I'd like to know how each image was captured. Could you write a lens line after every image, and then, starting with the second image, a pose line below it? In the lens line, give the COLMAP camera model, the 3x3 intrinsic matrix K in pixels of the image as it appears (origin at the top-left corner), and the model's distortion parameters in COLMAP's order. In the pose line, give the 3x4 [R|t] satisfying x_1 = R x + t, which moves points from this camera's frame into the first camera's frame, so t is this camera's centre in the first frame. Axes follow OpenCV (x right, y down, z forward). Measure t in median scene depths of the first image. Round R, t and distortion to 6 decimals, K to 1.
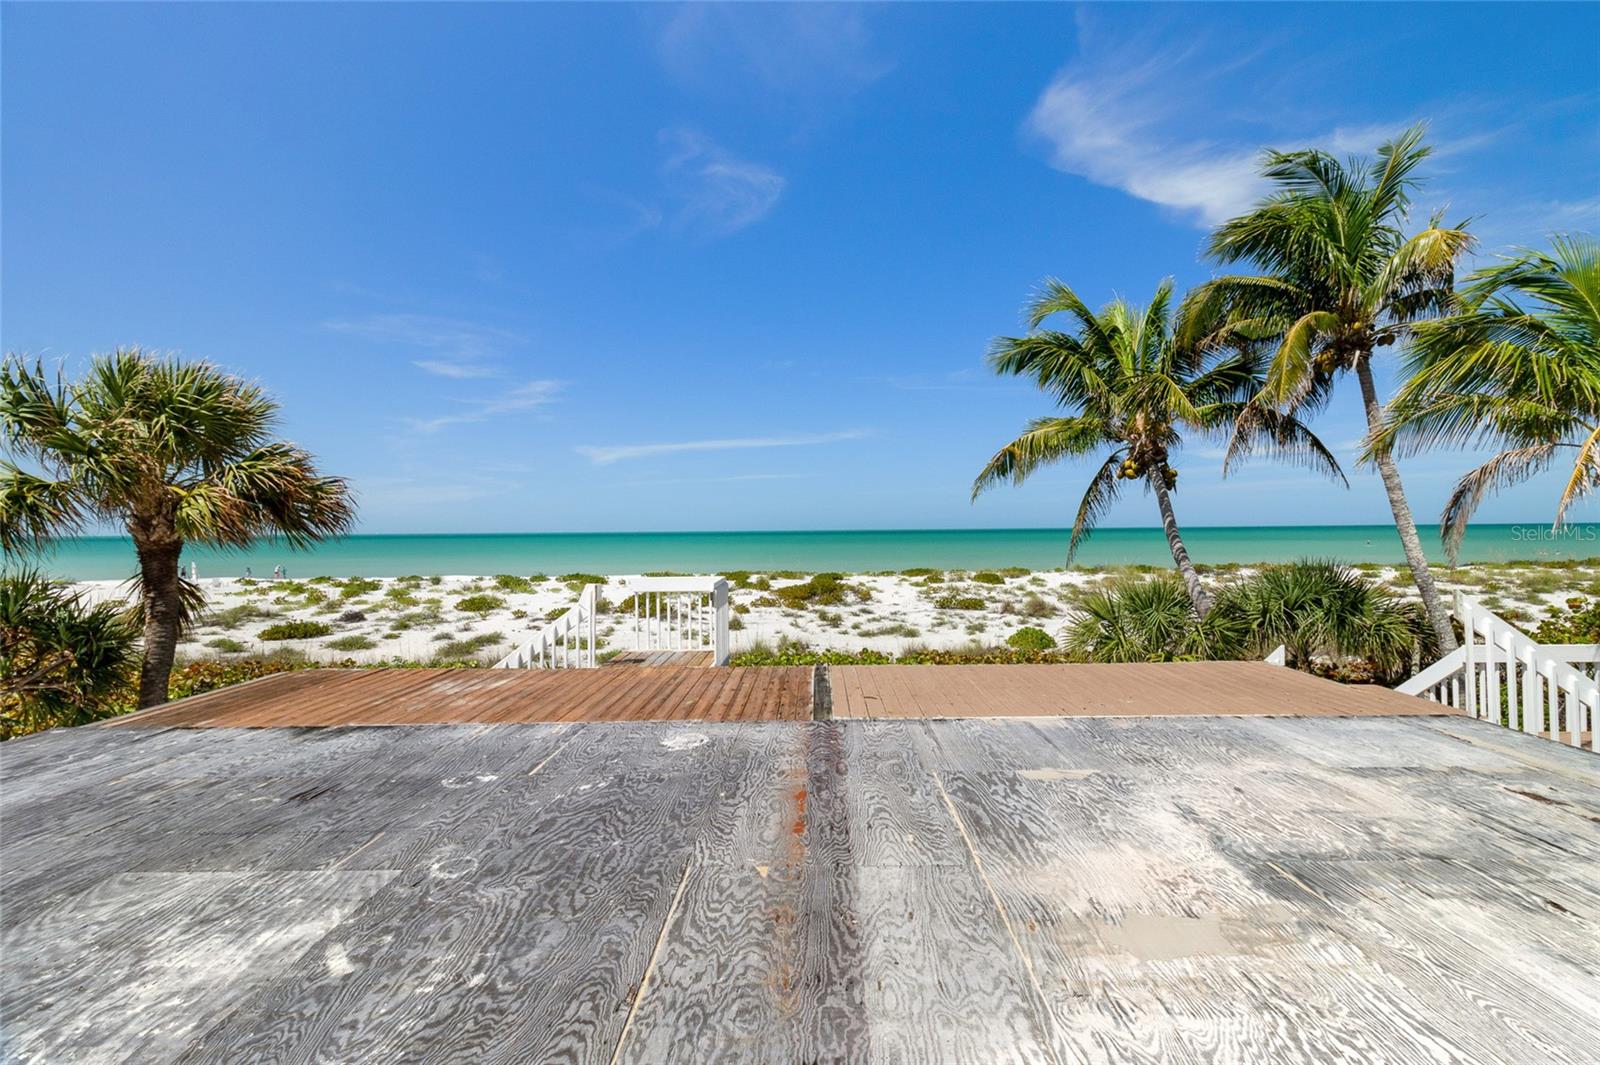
lens RADIAL K [[733.9, 0, 809.3], [0, 733.9, 514.5], [0, 0, 1]] dist [0.002796, -0.000516]
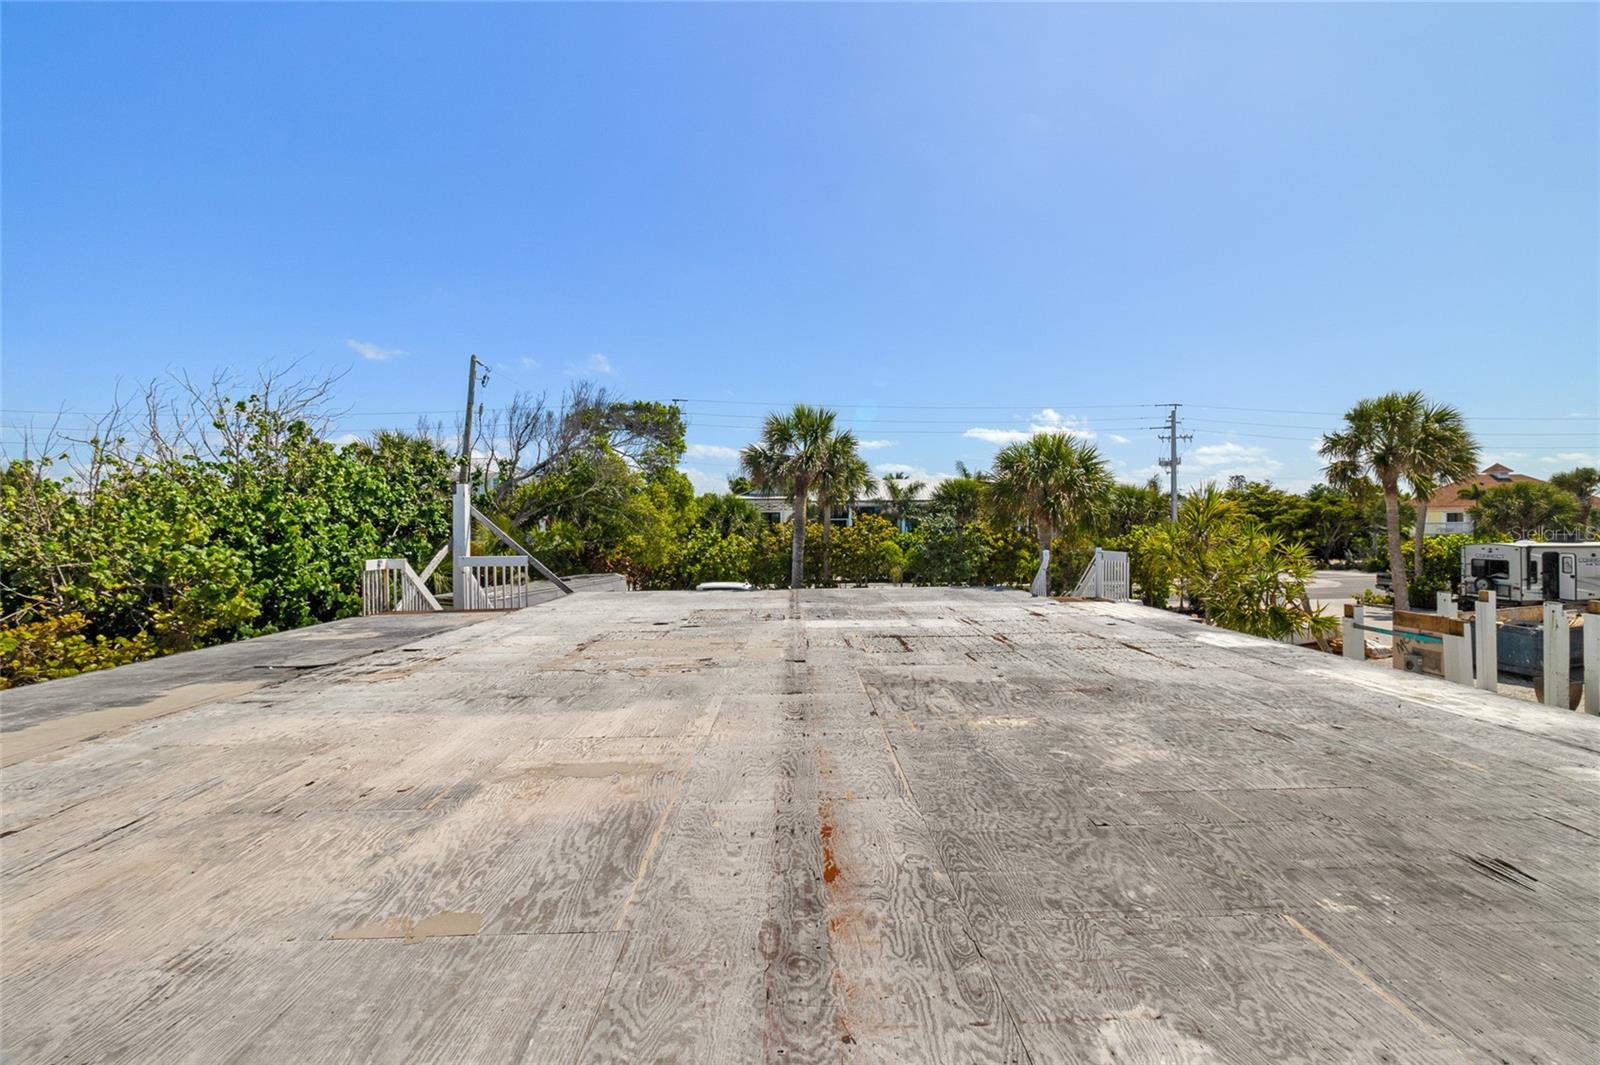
lens RADIAL K [[733.9, 0, 809.3], [0, 733.9, 514.5], [0, 0, 1]] dist [0.002796, -0.000516]
pose [[-0.999348, 0.017681, -0.031480, 0.021388], [0.018838, 0.999143, -0.036859, 0.032269], [0.030802, -0.037428, -0.998824, 1.334911]]
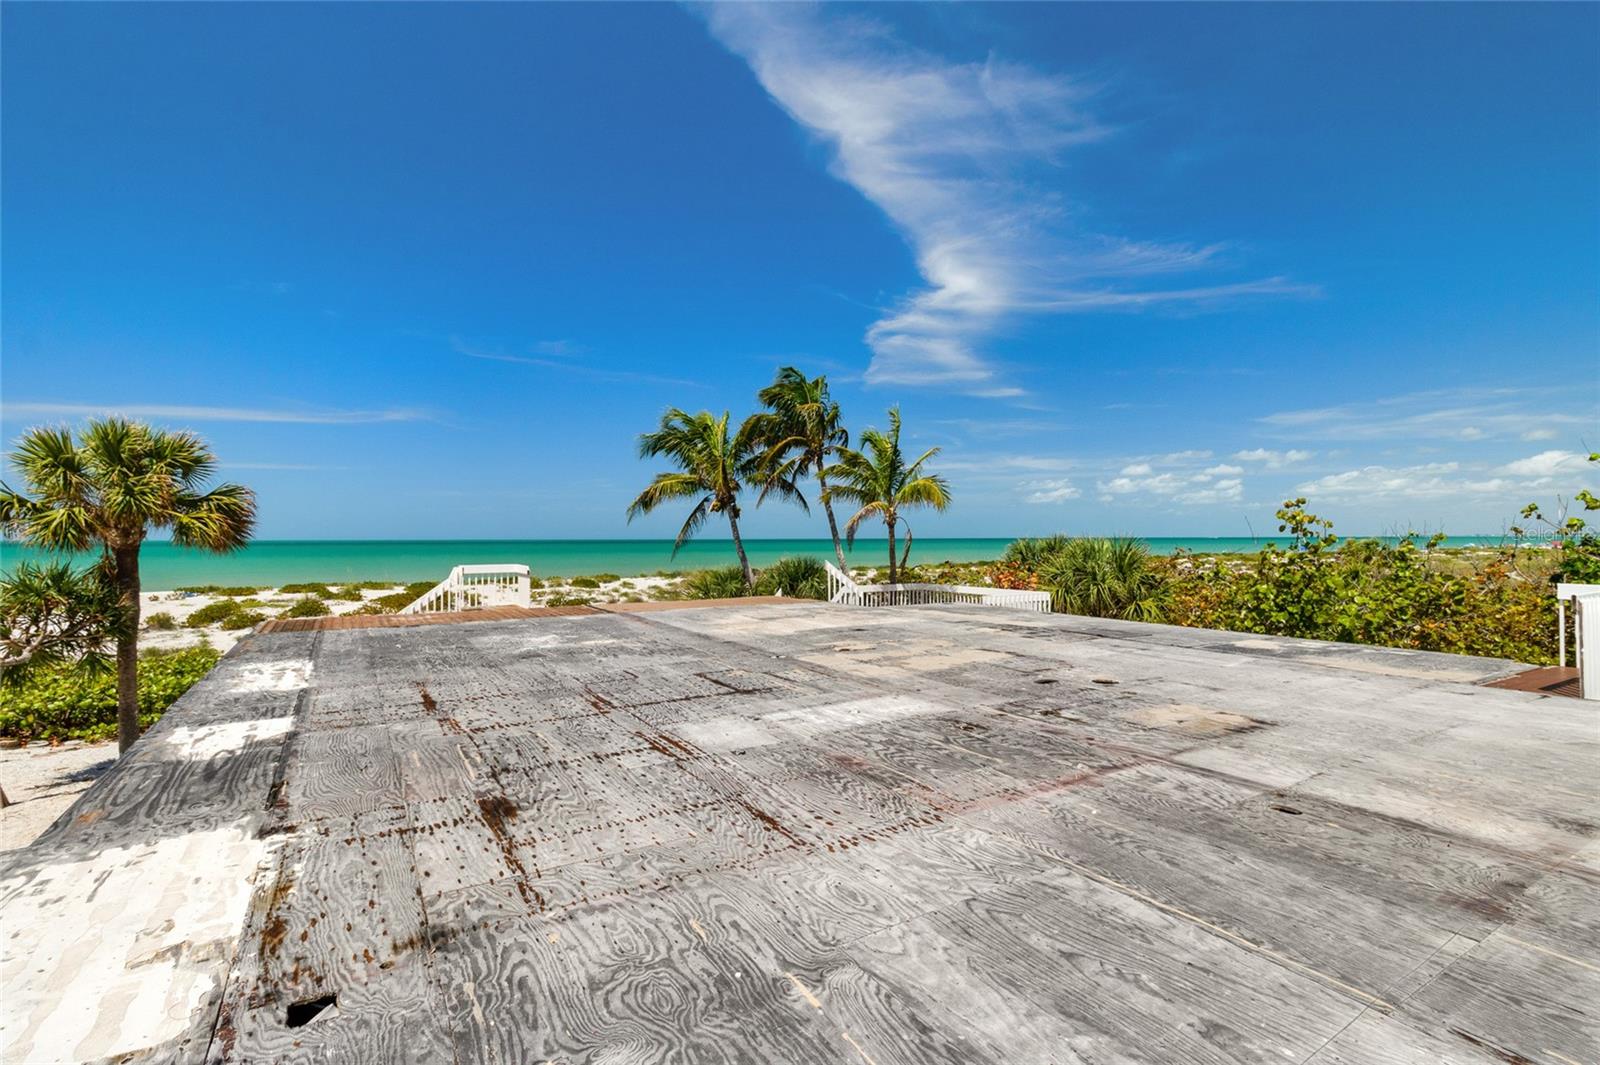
lens RADIAL K [[733.9, 0, 809.3], [0, 733.9, 514.5], [0, 0, 1]] dist [0.002796, -0.000516]
pose [[0.845948, 0.024698, 0.532693, -0.831701], [-0.016780, 0.999665, -0.019701, -0.026411], [-0.533001, 0.007728, 0.846079, -1.651996]]
